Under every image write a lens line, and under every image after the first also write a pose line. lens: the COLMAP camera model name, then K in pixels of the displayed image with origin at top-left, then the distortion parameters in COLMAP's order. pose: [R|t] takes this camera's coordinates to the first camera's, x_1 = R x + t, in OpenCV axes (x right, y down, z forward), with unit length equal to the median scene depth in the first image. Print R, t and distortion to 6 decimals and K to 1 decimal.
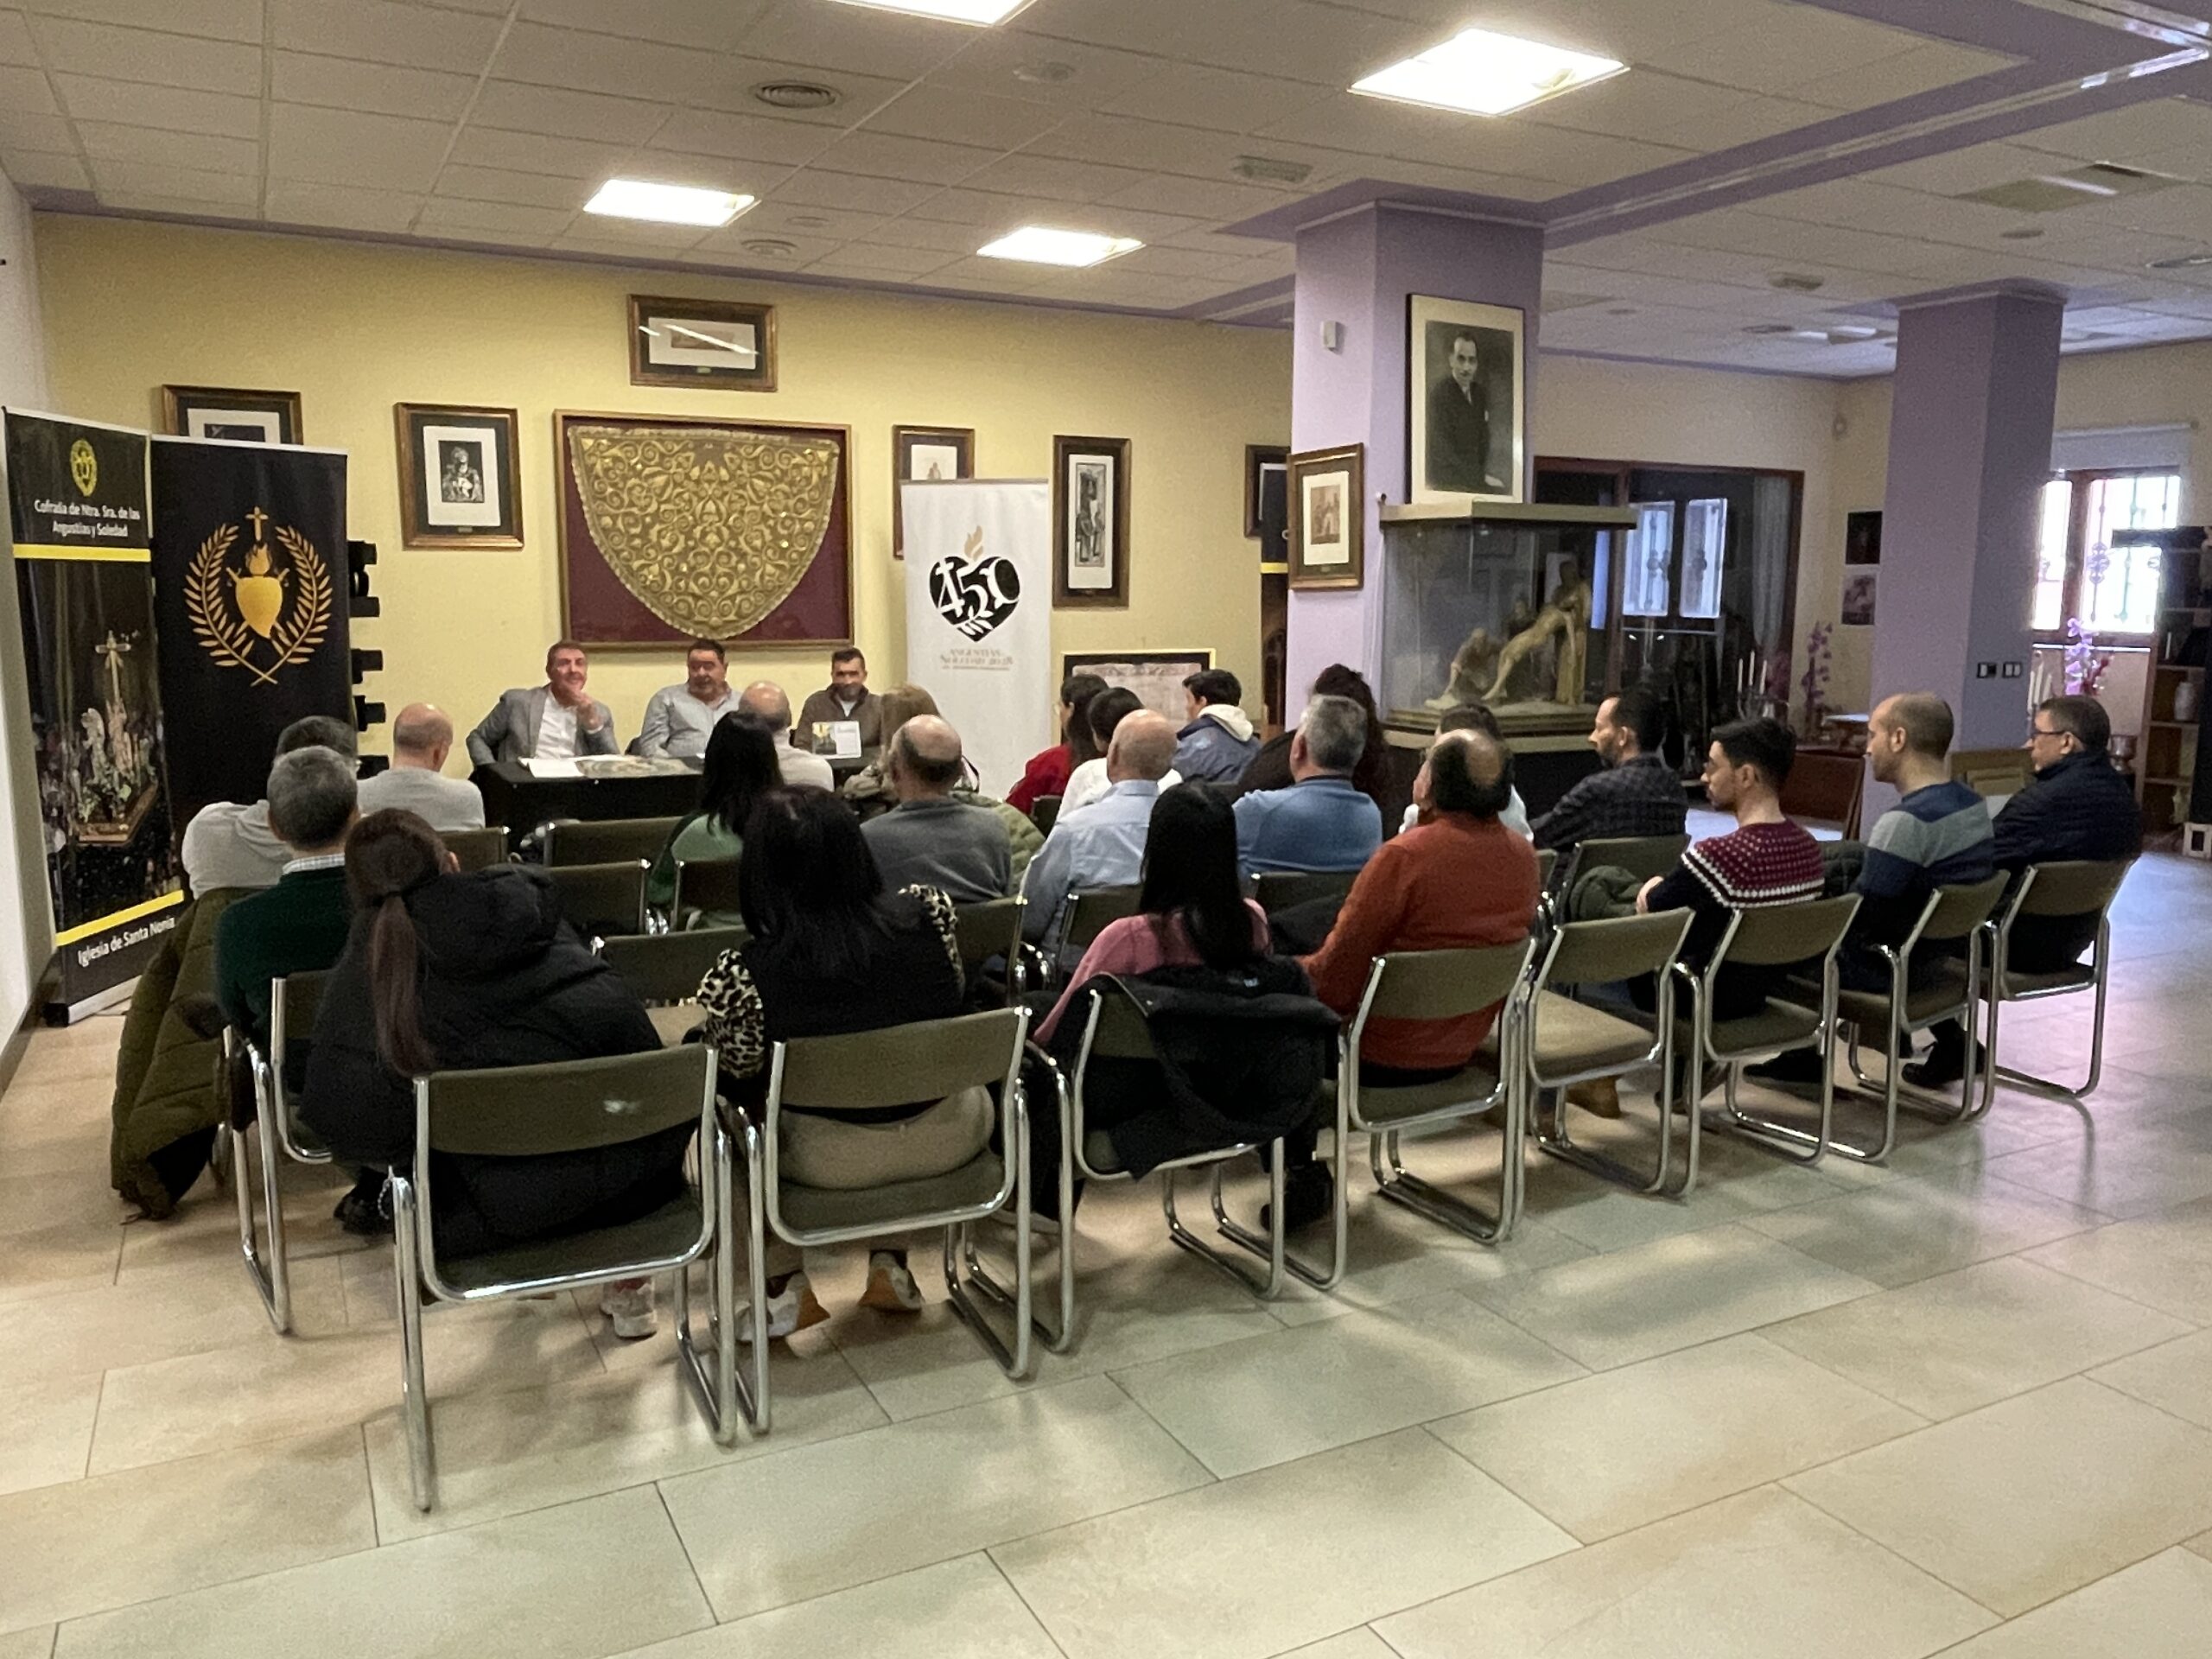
lens RADIAL K [[1654.1, 0, 1111.1], [0, 1654.1, 827.6], [0, 0, 1]] dist [-0.003175, 0.007277]
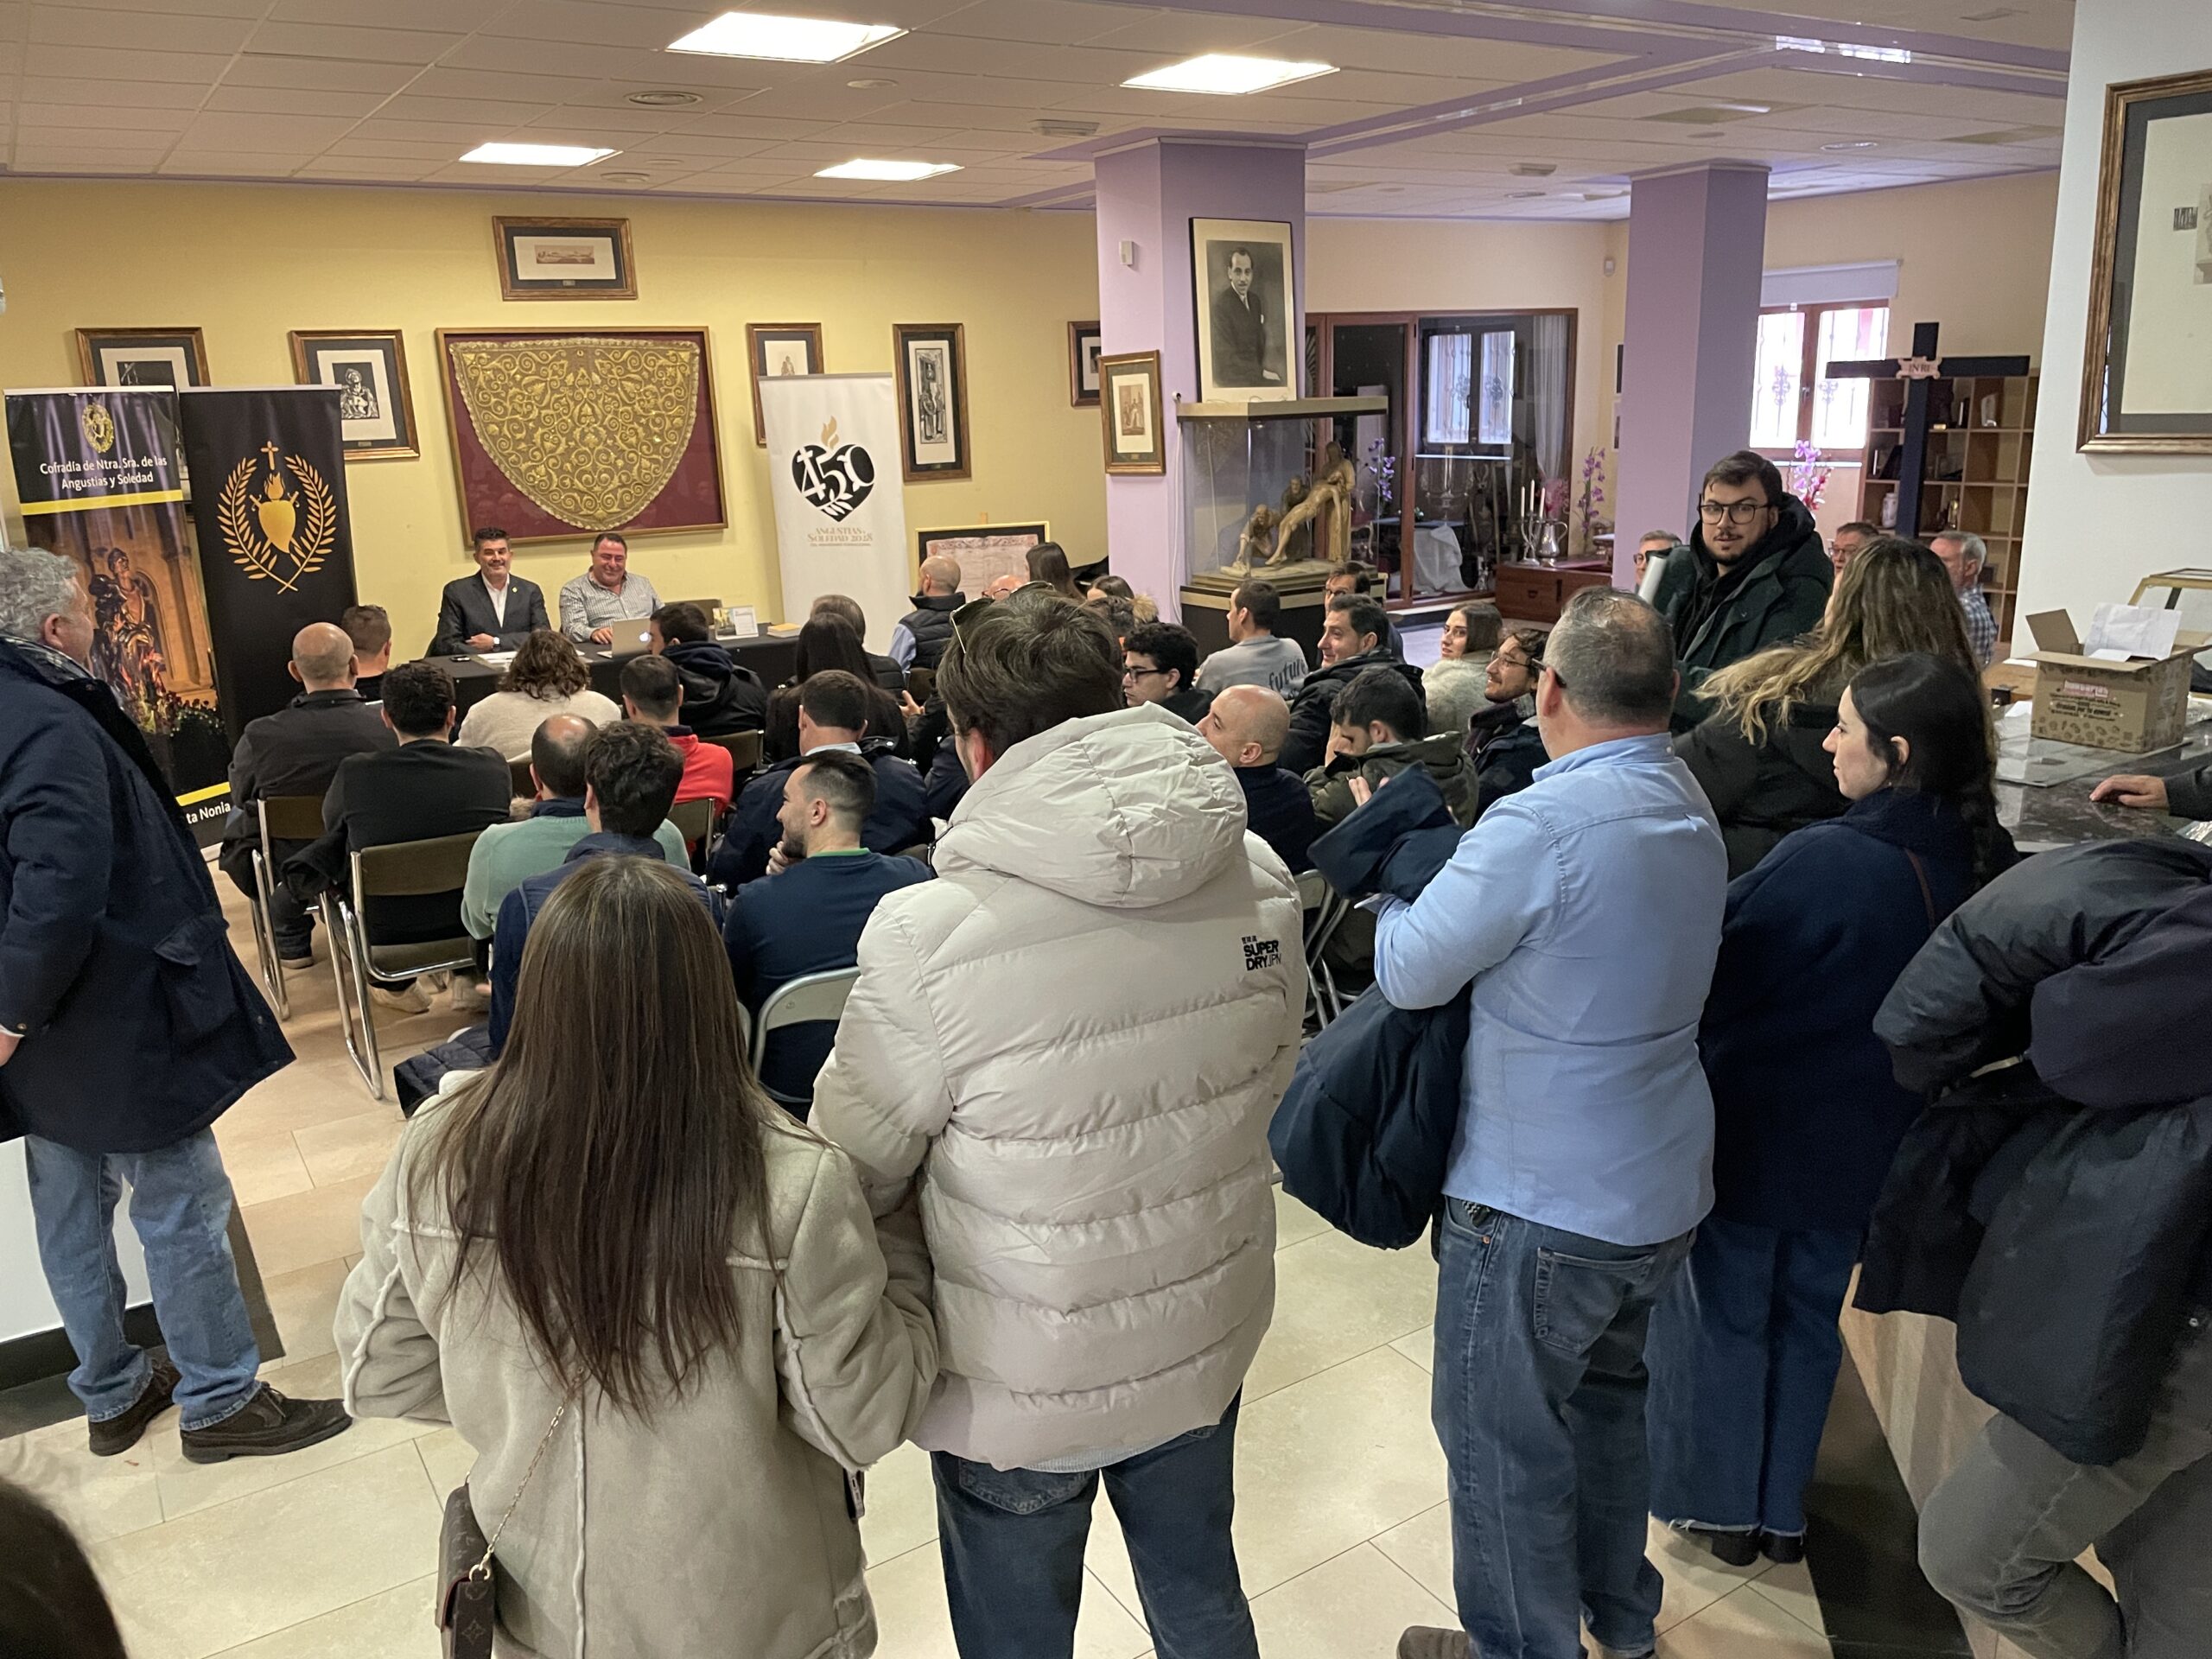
lens RADIAL K [[1681.6, 0, 1117.4], [0, 1681.6, 835.8], [0, 0, 1]] dist [0.086334, -0.100566]
pose [[0.994702, -0.065450, 0.079276, 0.002668], [0.056020, 0.991688, 0.115834, -0.023850], [-0.086198, -0.110779, 0.990100, -0.200145]]
